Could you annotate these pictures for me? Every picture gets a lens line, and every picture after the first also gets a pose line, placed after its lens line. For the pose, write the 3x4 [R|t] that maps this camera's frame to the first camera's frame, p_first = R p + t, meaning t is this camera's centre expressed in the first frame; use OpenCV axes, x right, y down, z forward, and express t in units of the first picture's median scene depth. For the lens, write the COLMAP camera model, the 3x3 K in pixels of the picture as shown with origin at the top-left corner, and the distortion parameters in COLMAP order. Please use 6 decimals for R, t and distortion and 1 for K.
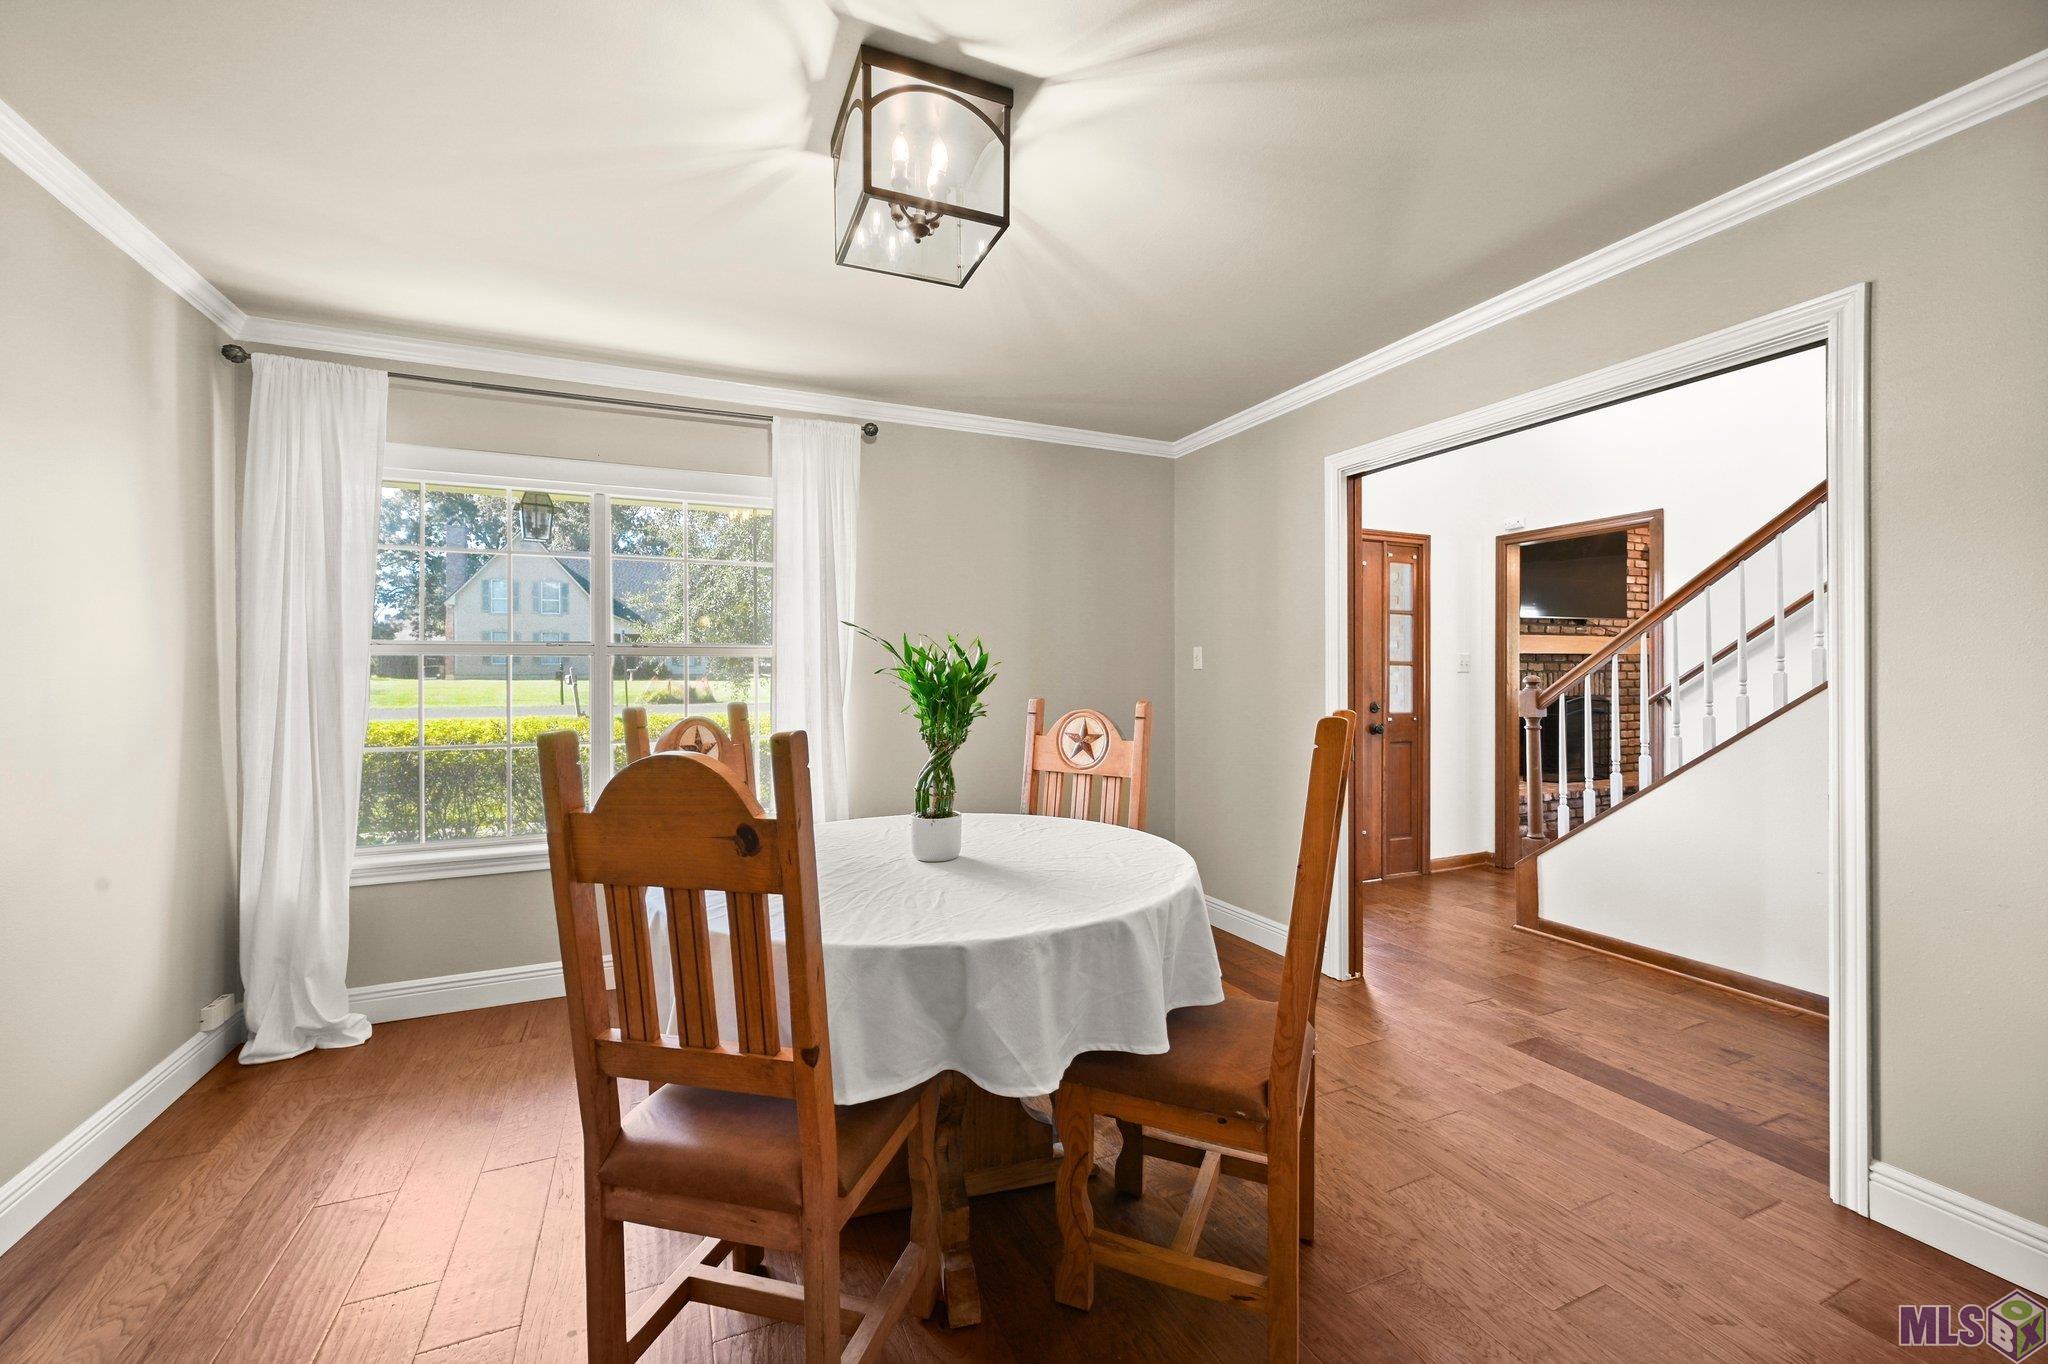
lens RADIAL K [[809.7, 0, 1024.0], [0, 809.7, 682.0], [0, 0, 1]] dist [-0.000662, -0.000020]
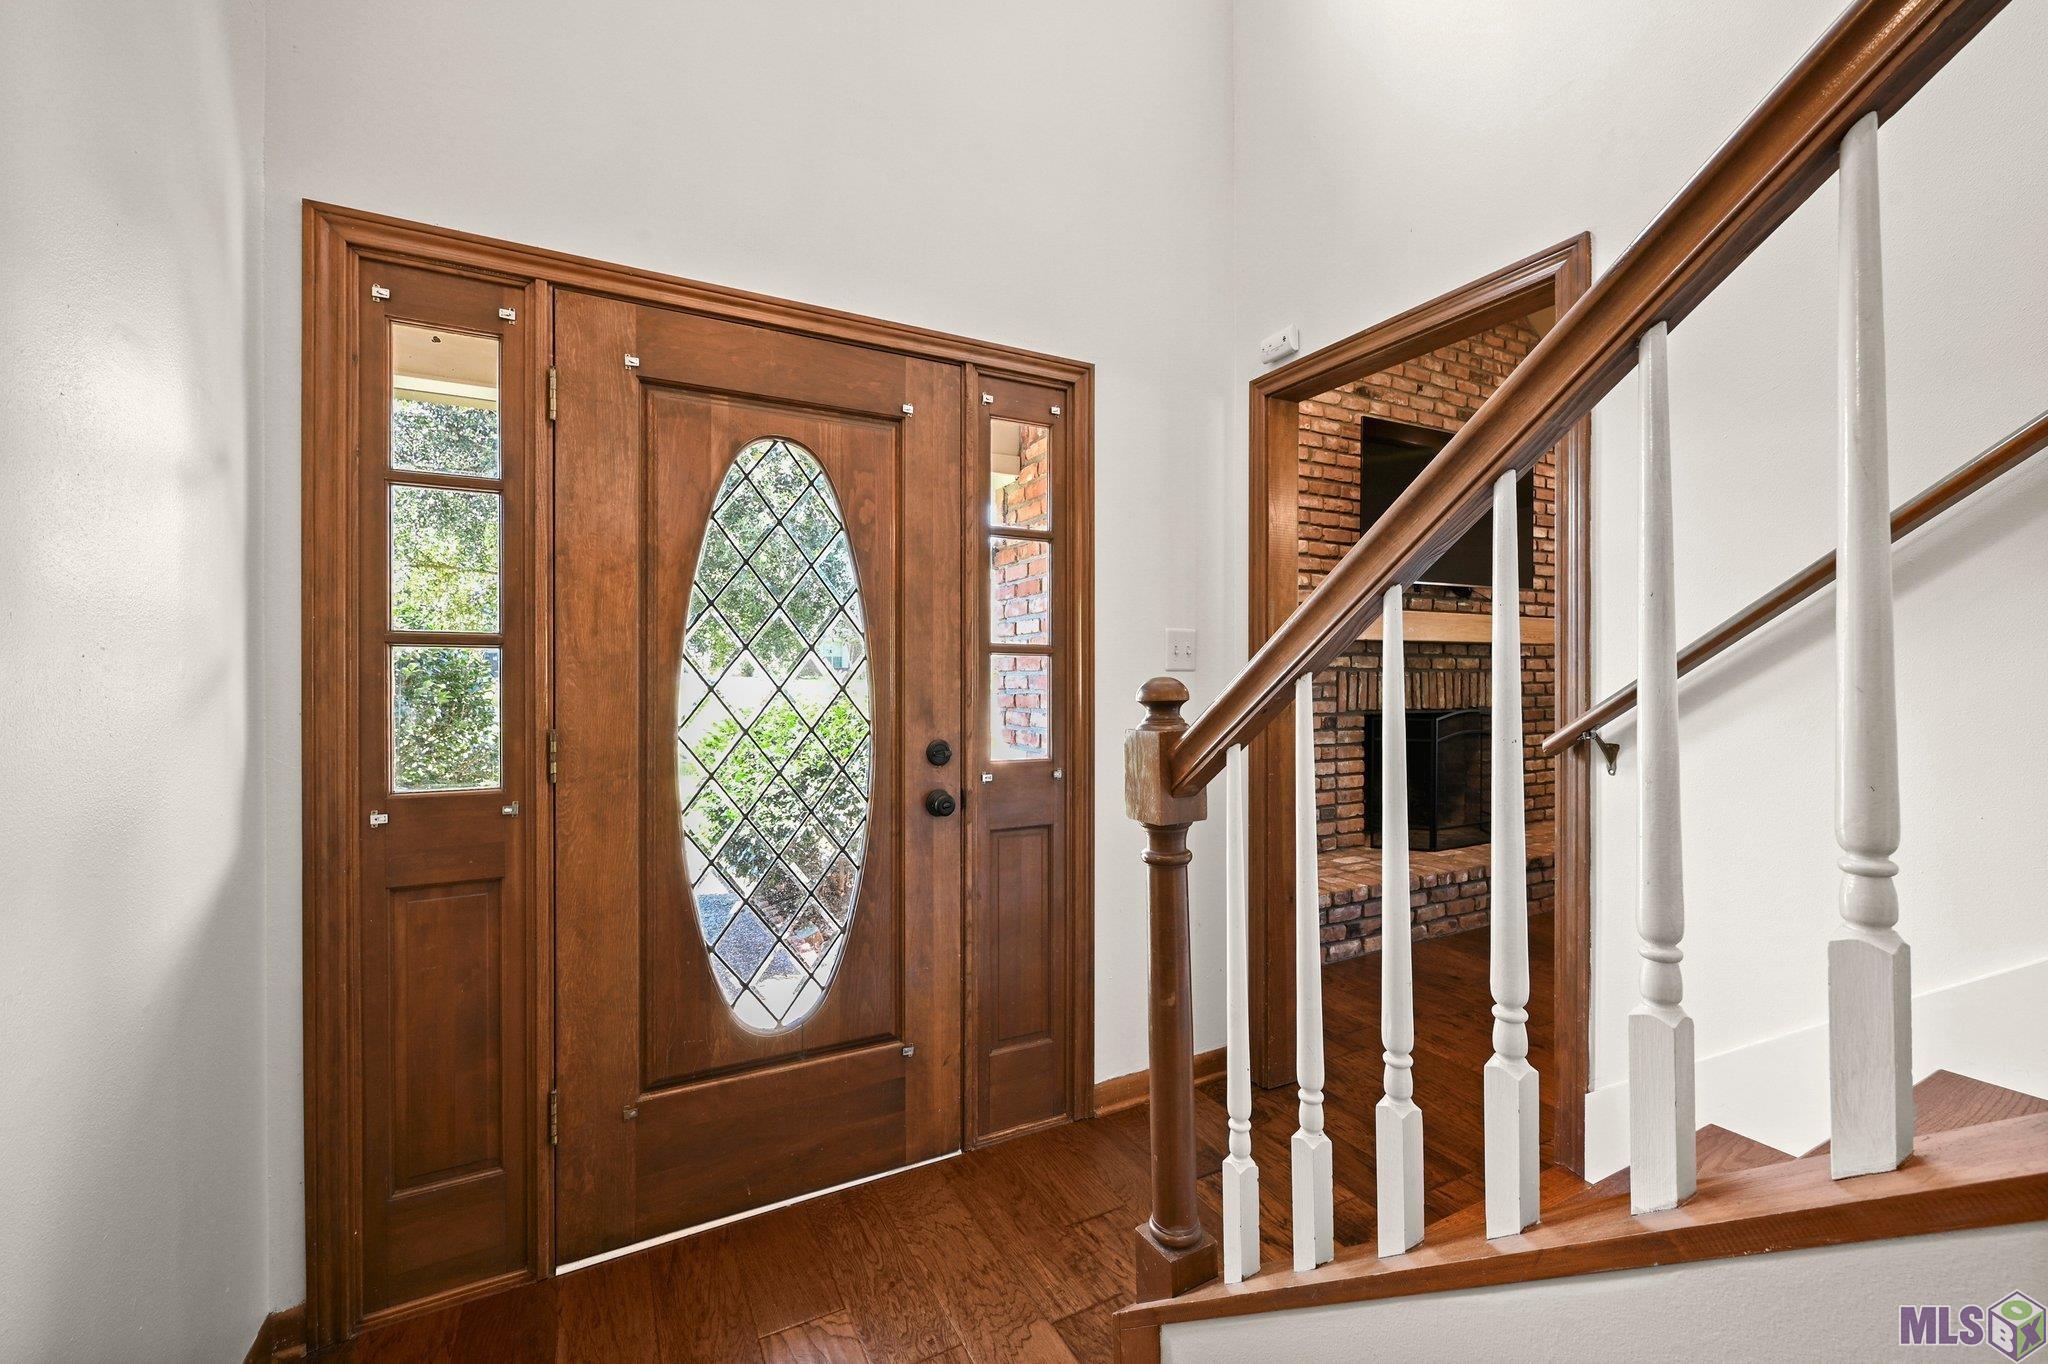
lens RADIAL K [[820.3, 0, 1024.0], [0, 820.3, 682.0], [0, 0, 1]] dist [-0.000525, 0.000124]
pose [[0.997648, -0.000153, 0.068544, 0.441402], [0.000174, 1.000000, -0.000295, -0.005421], [-0.068544, 0.000306, 0.997648, 0.561117]]
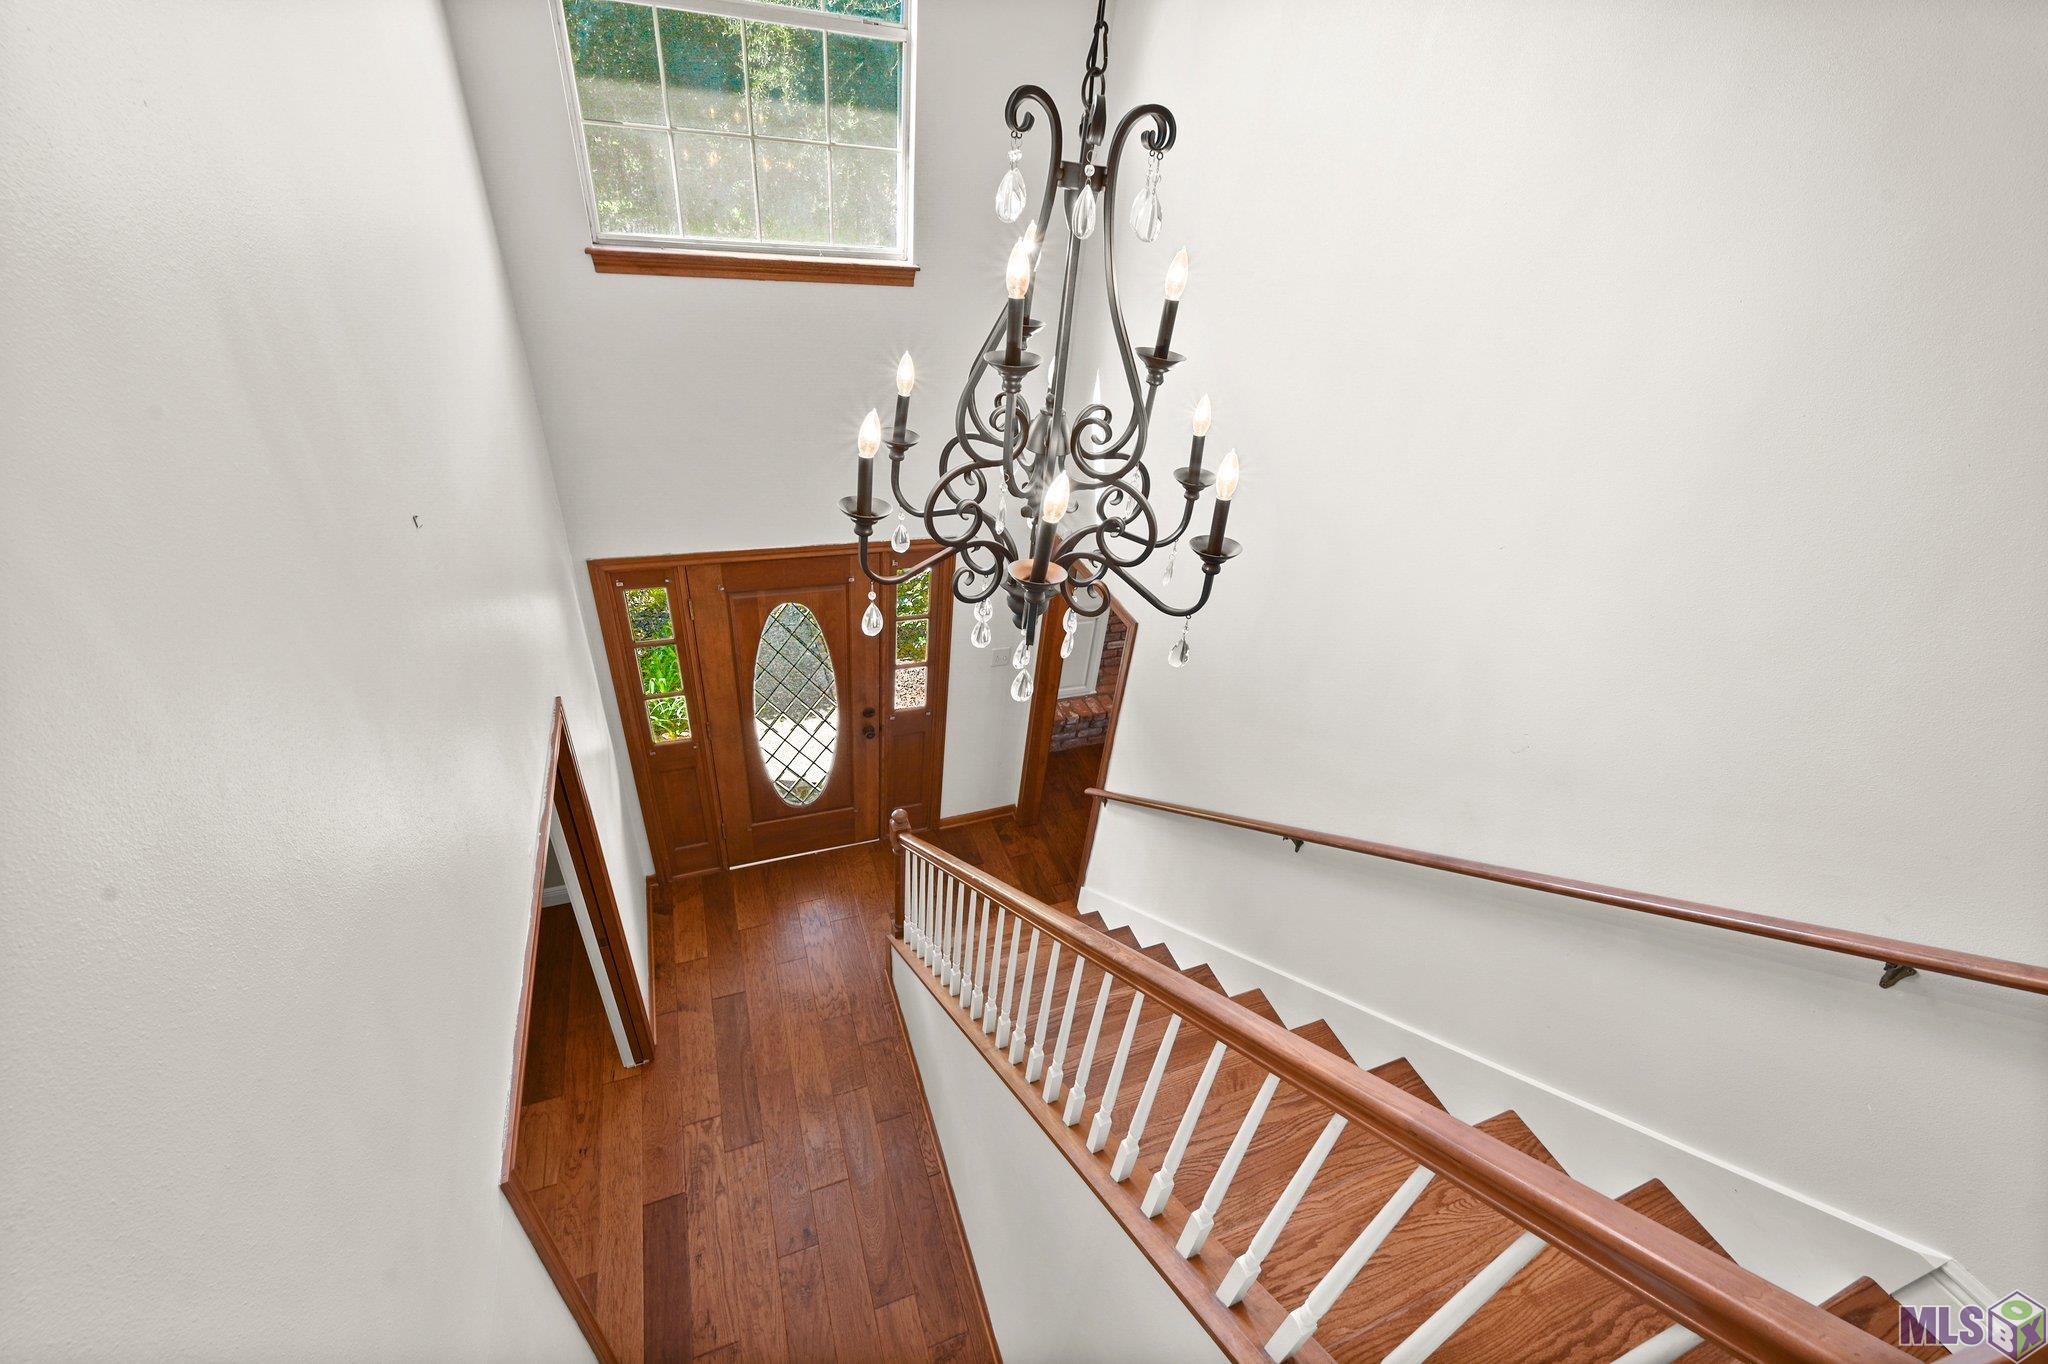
lens RADIAL K [[809.7, 0, 1024.0], [0, 809.7, 682.0], [0, 0, 1]] dist [-0.000662, -0.000020]
pose [[0.993079, 0.116626, 0.013902, 0.587458], [-0.104085, 0.819031, 0.564229, -0.544258], [0.054417, -0.561770, 0.825502, 0.244747]]
